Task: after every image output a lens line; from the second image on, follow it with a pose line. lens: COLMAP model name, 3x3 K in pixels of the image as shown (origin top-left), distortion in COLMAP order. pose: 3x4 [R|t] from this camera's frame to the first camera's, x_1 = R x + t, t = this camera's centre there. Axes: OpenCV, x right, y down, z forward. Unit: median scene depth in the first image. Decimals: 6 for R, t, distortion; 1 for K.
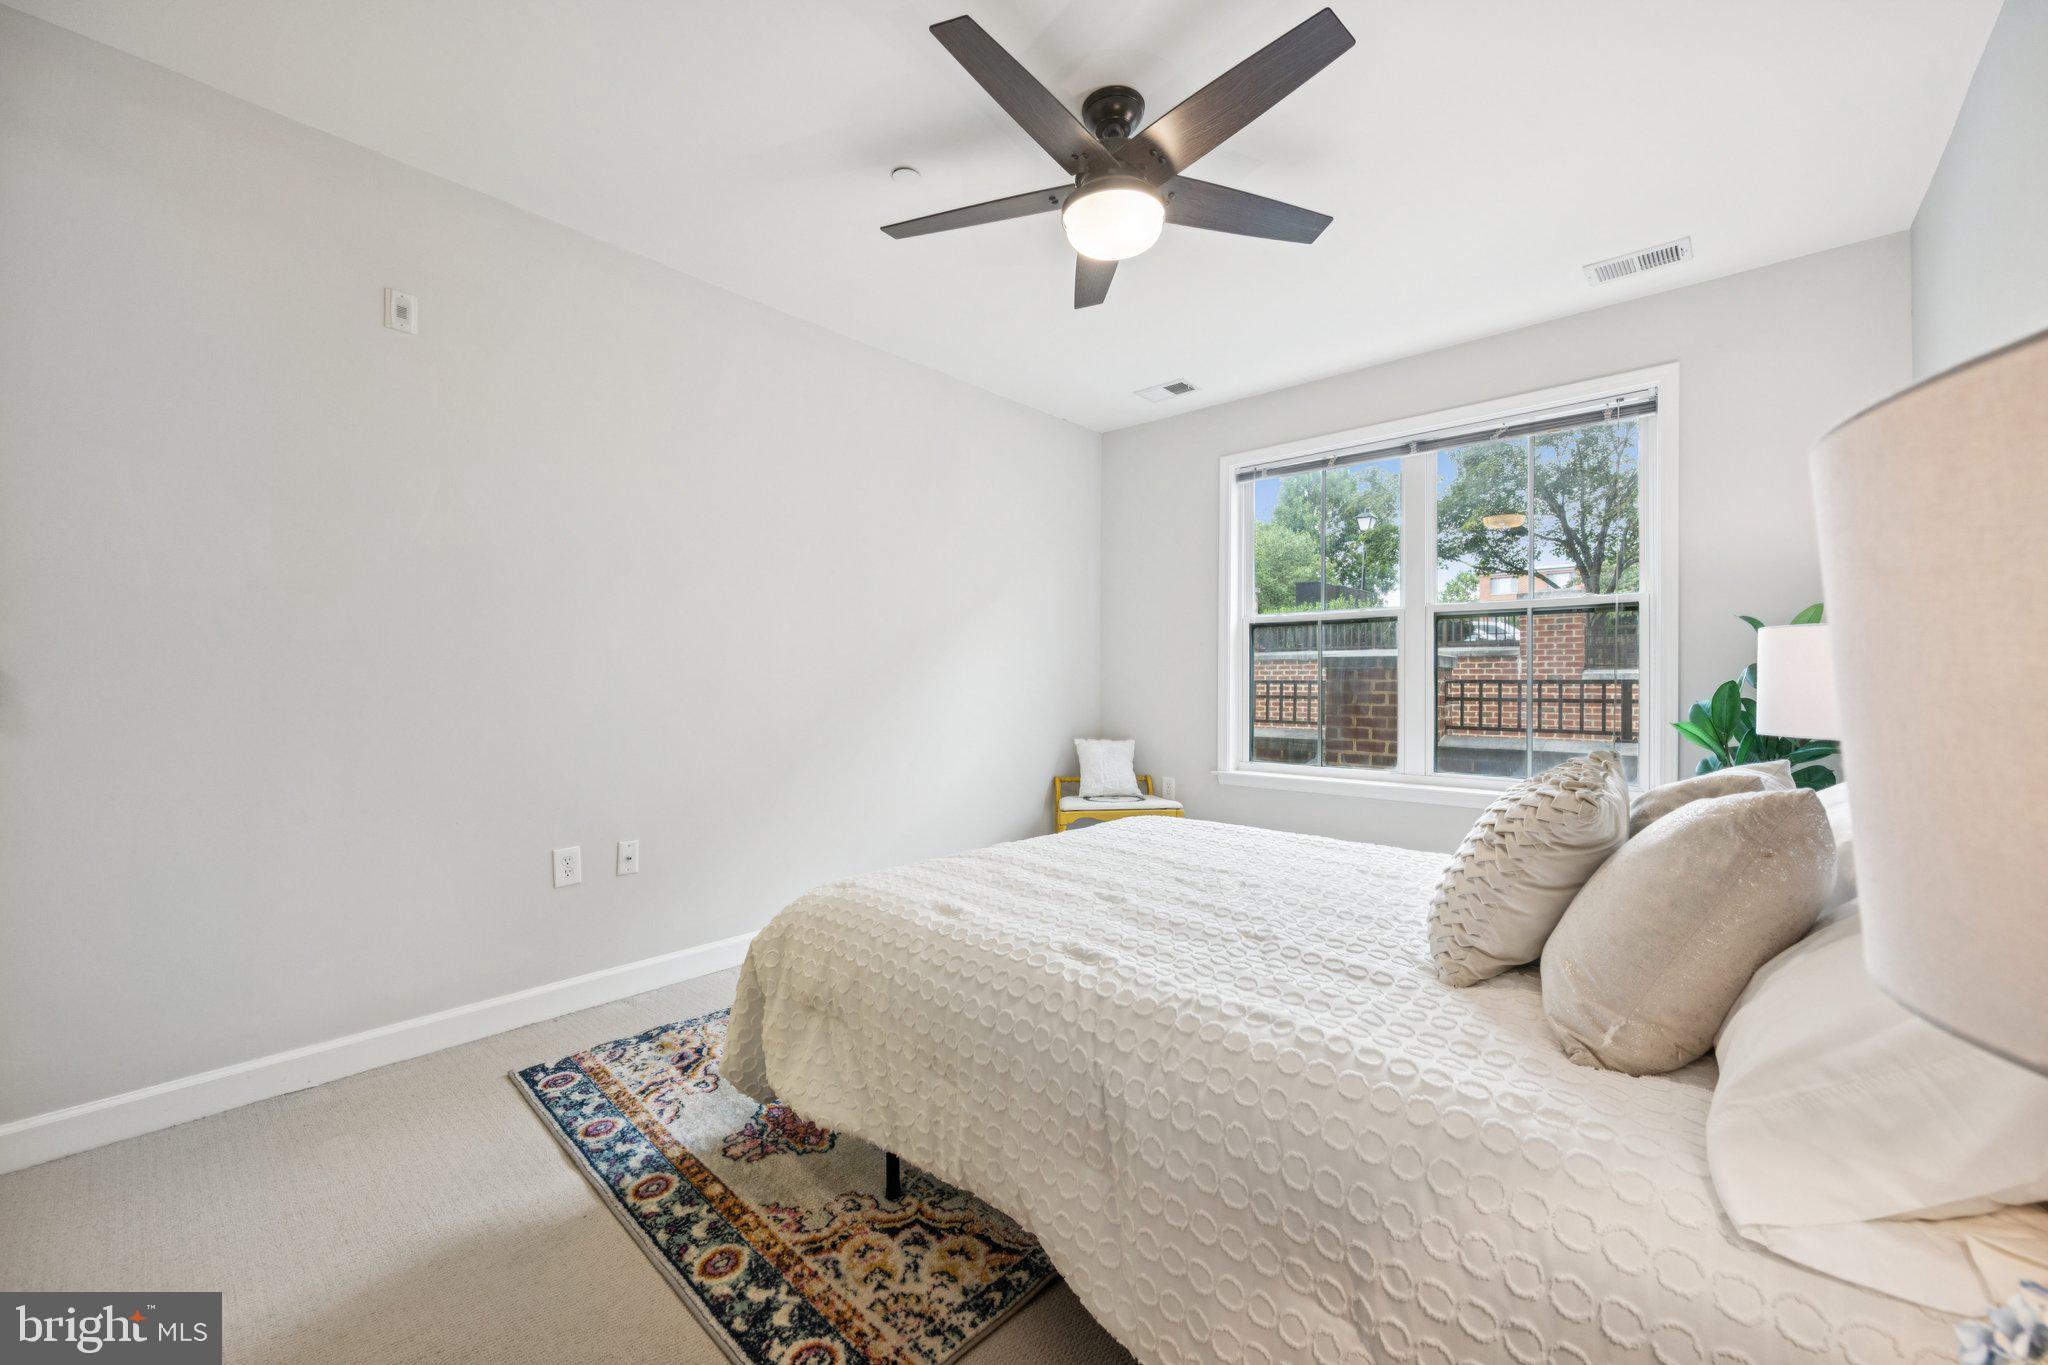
lens RADIAL K [[798.8, 0, 1040.1], [0, 798.8, 680.0], [0, 0, 1]] dist [-0.002058, -0.000360]
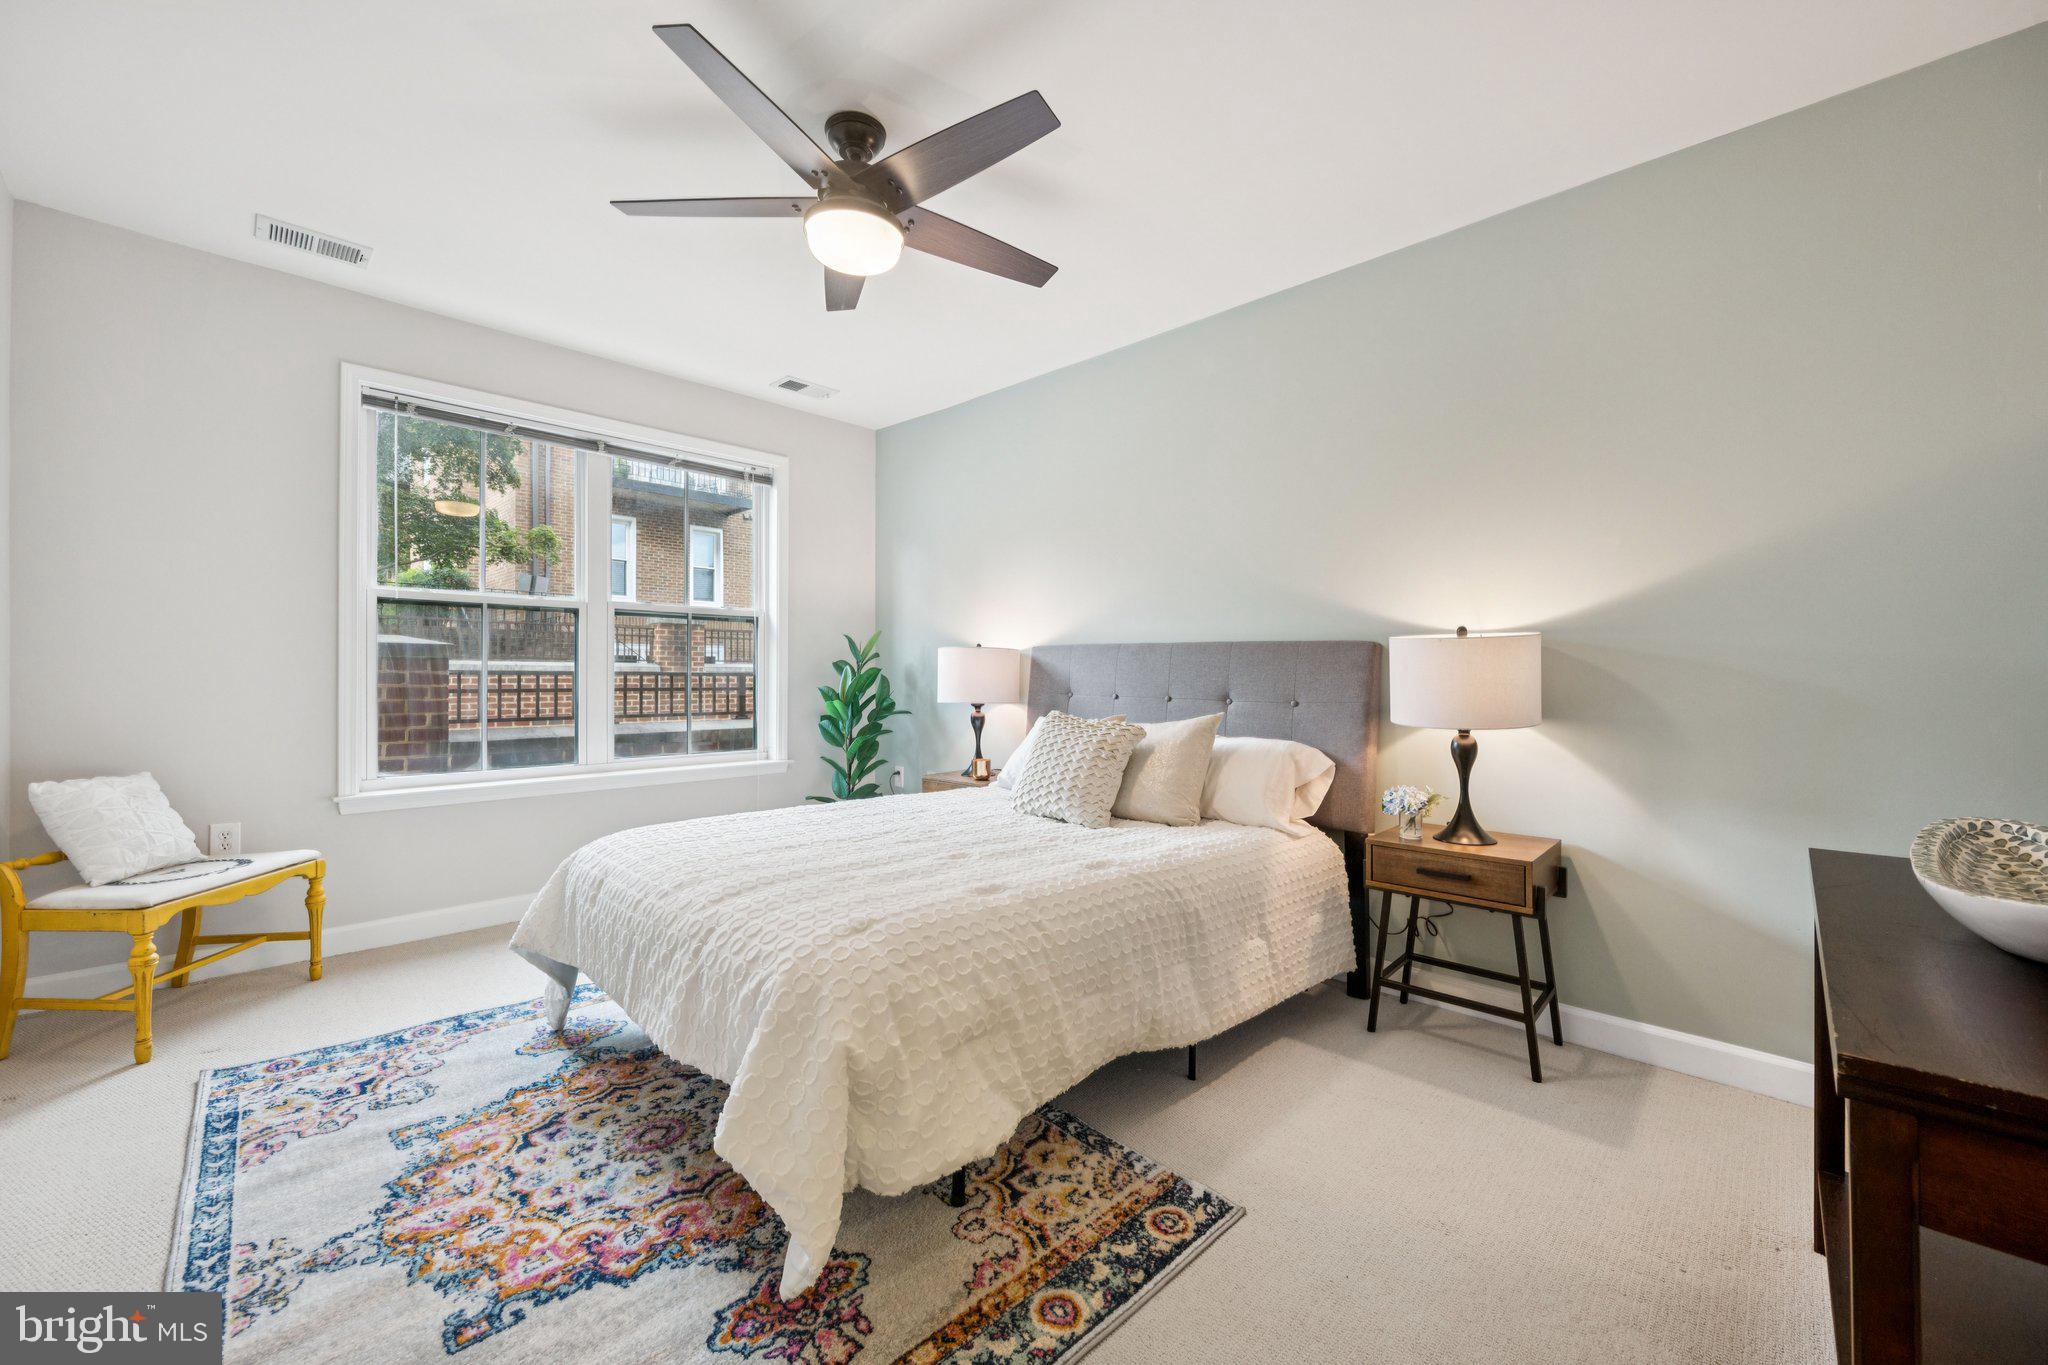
lens RADIAL K [[798.8, 0, 1012.1], [0, 798.8, 679.3], [0, 0, 1]] dist [-0.002058, -0.000360]
pose [[0.056040, -0.005673, 0.998412, -0.668774], [-0.006939, 0.999957, 0.006071, -0.001157], [-0.998404, -0.007268, 0.055998, 0.511862]]
